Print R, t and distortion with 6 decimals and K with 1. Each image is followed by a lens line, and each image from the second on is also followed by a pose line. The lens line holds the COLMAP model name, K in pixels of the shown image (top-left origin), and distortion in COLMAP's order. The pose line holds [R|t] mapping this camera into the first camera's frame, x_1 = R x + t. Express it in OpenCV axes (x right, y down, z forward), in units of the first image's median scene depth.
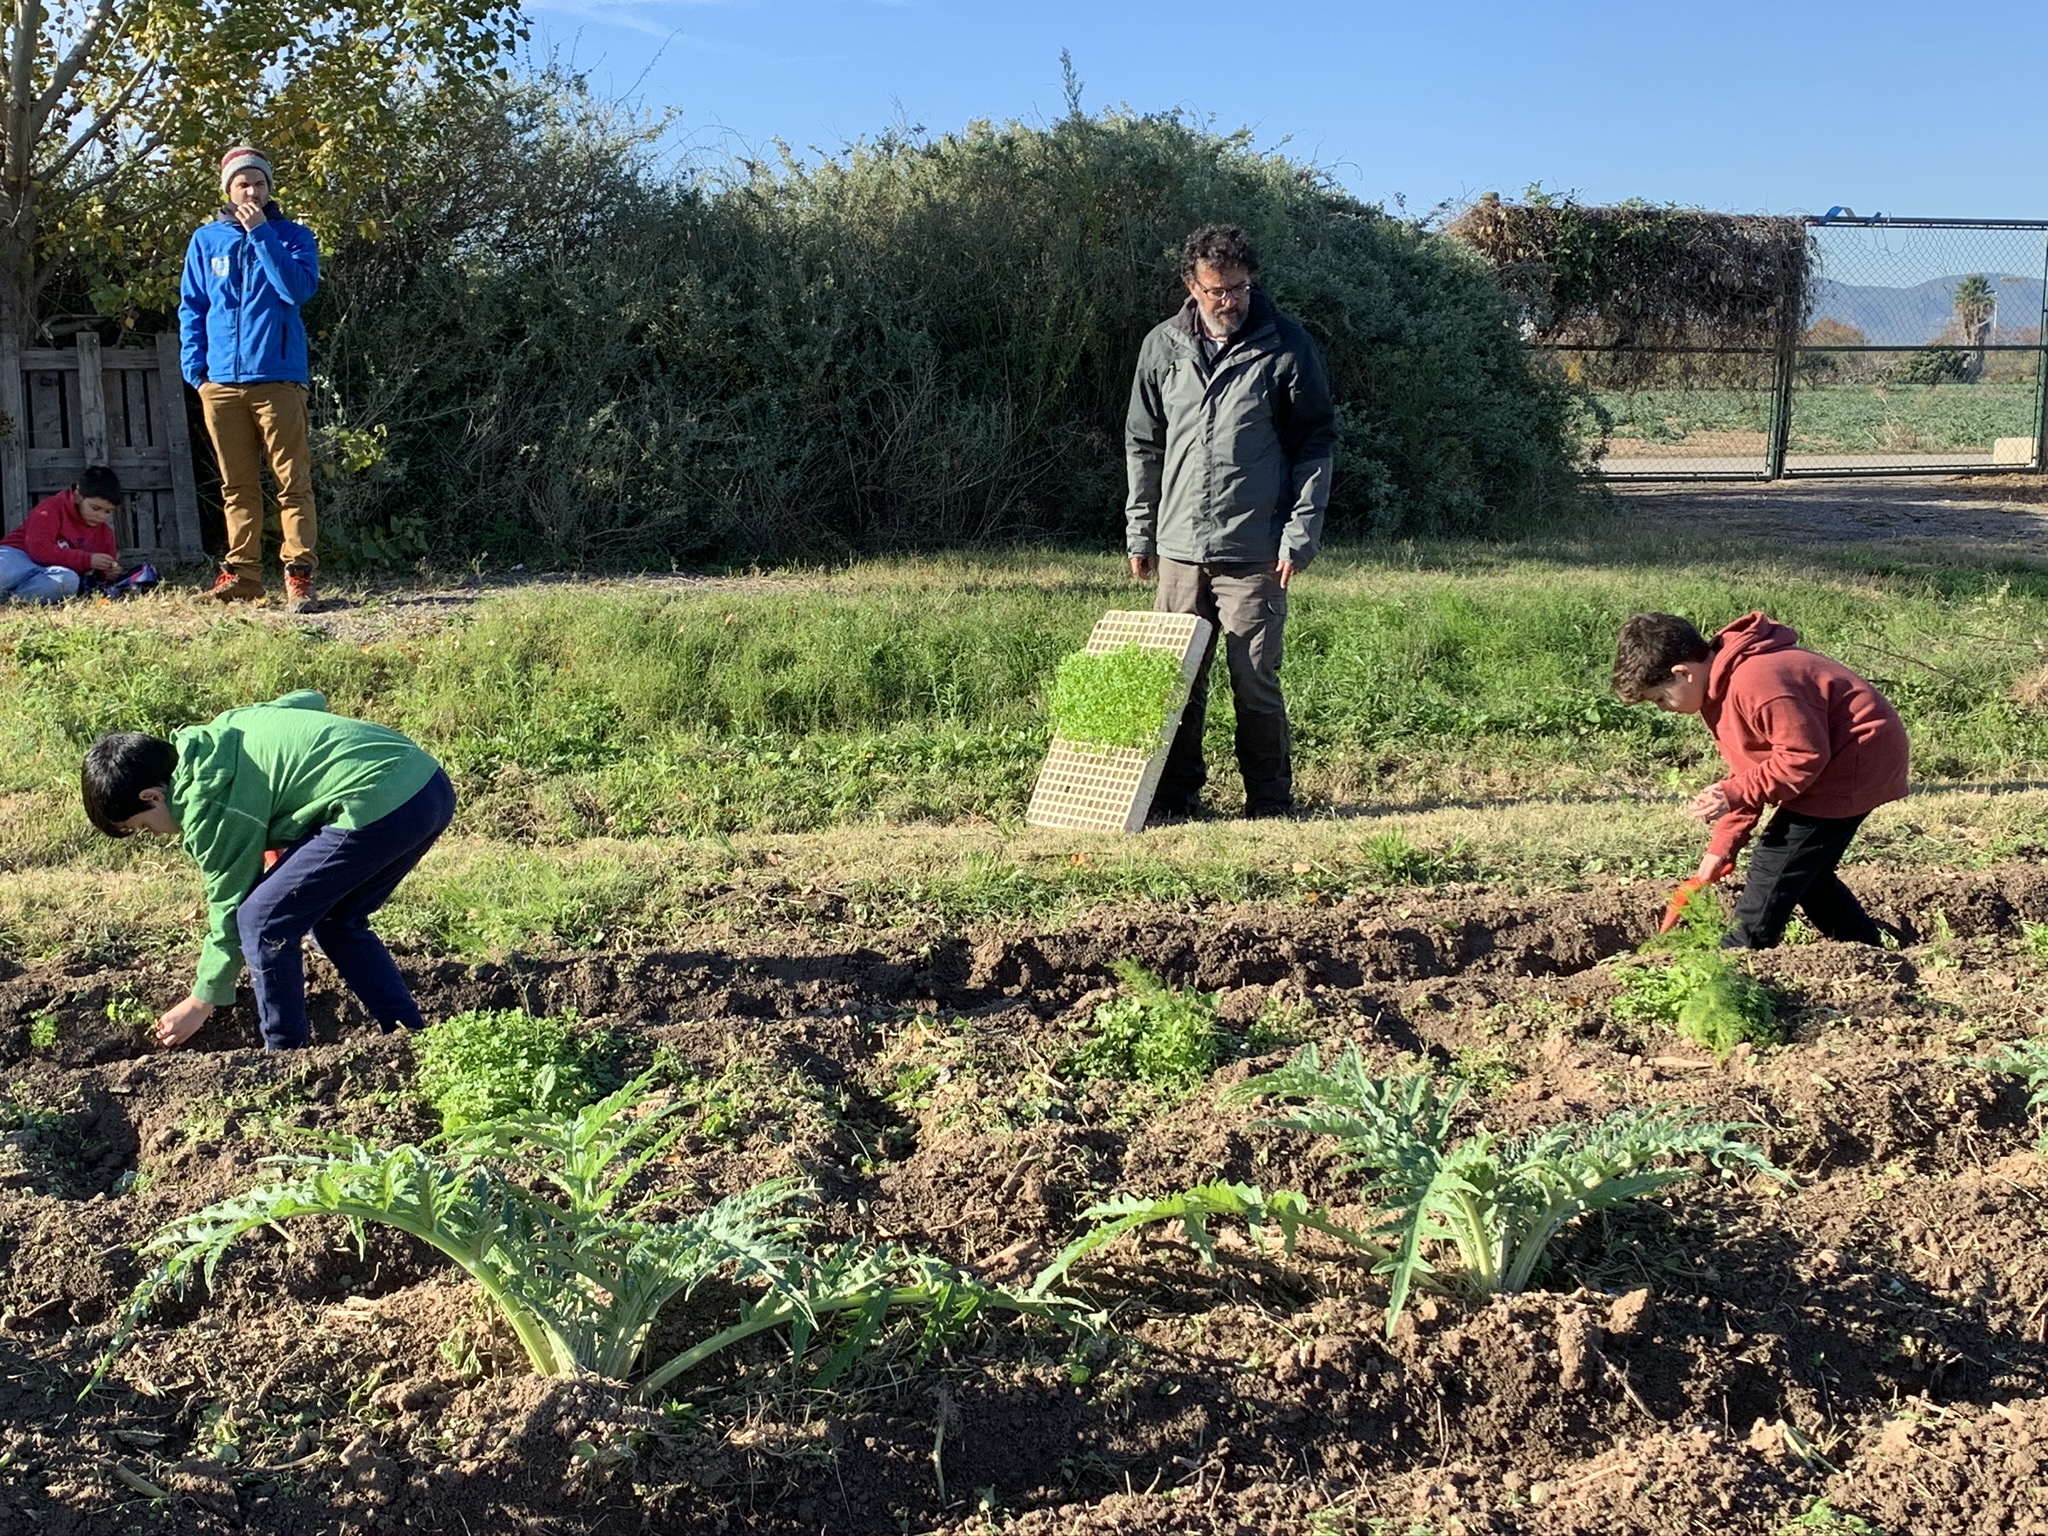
lens RADIAL K [[2559.4, 0, 1024.0], [0, 2559.4, 768.0], [0, 0, 1]] dist [0.216141, -0.693416]
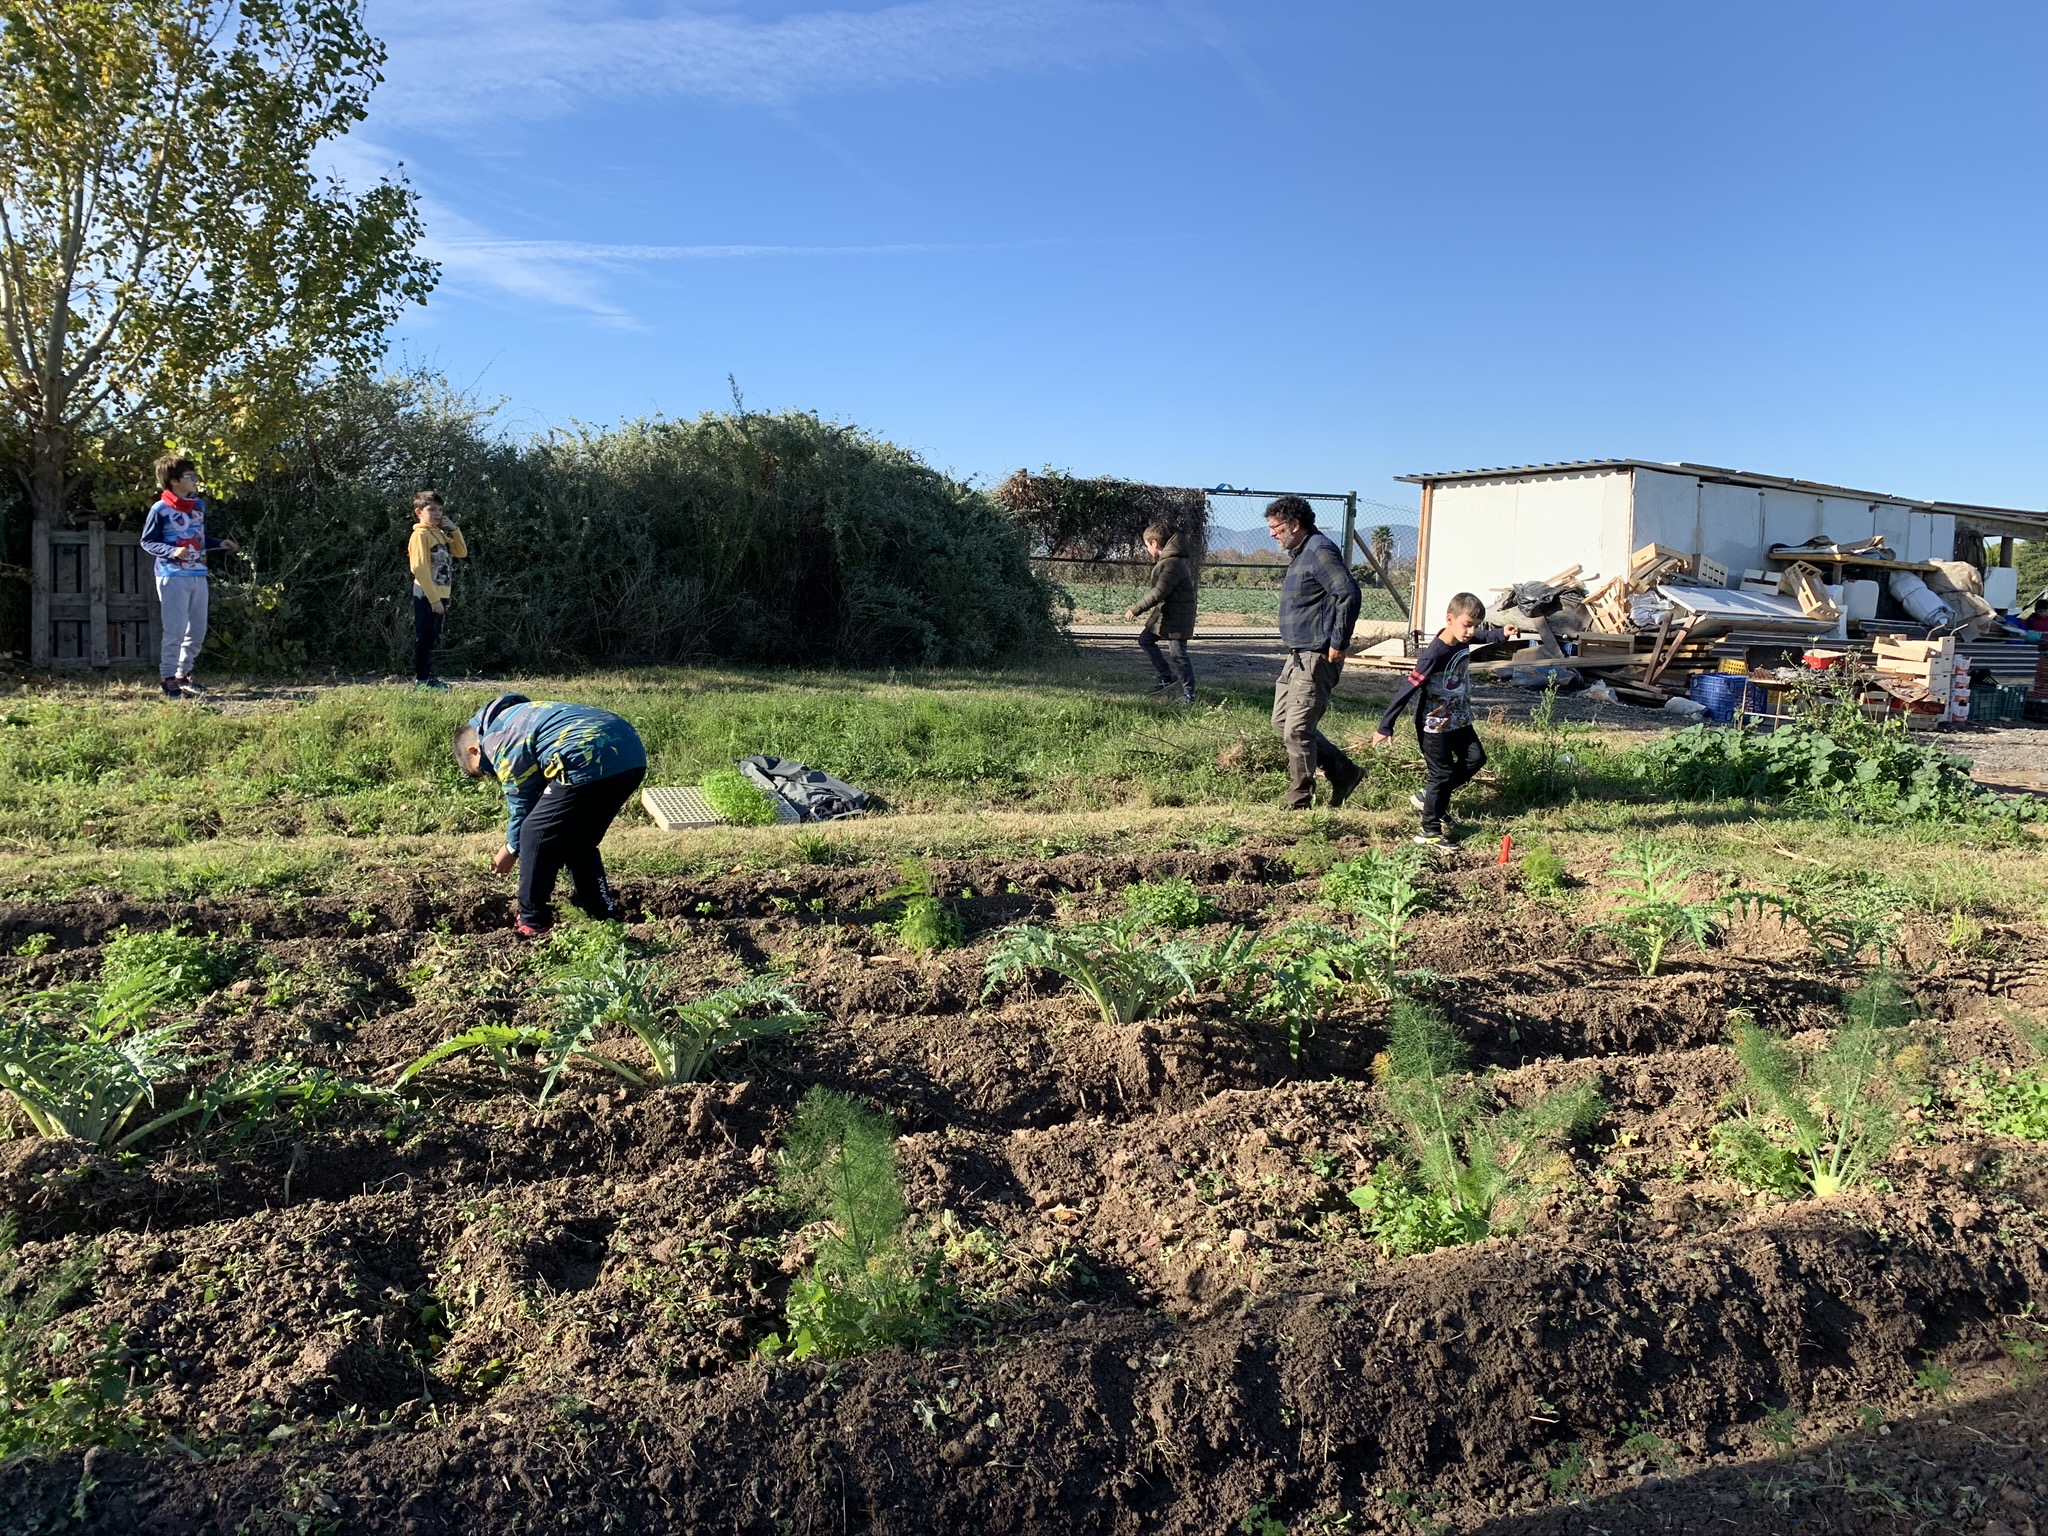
lens RADIAL K [[1562.8, 0, 1024.0], [0, 1562.8, 768.0], [0, 0, 1]] dist [0.096966, -0.128054]
pose [[0.993038, 0.011541, 0.117231, 0.109934], [-0.008392, 0.999592, -0.027319, 0.006187], [-0.117499, 0.026144, 0.992729, -0.033712]]
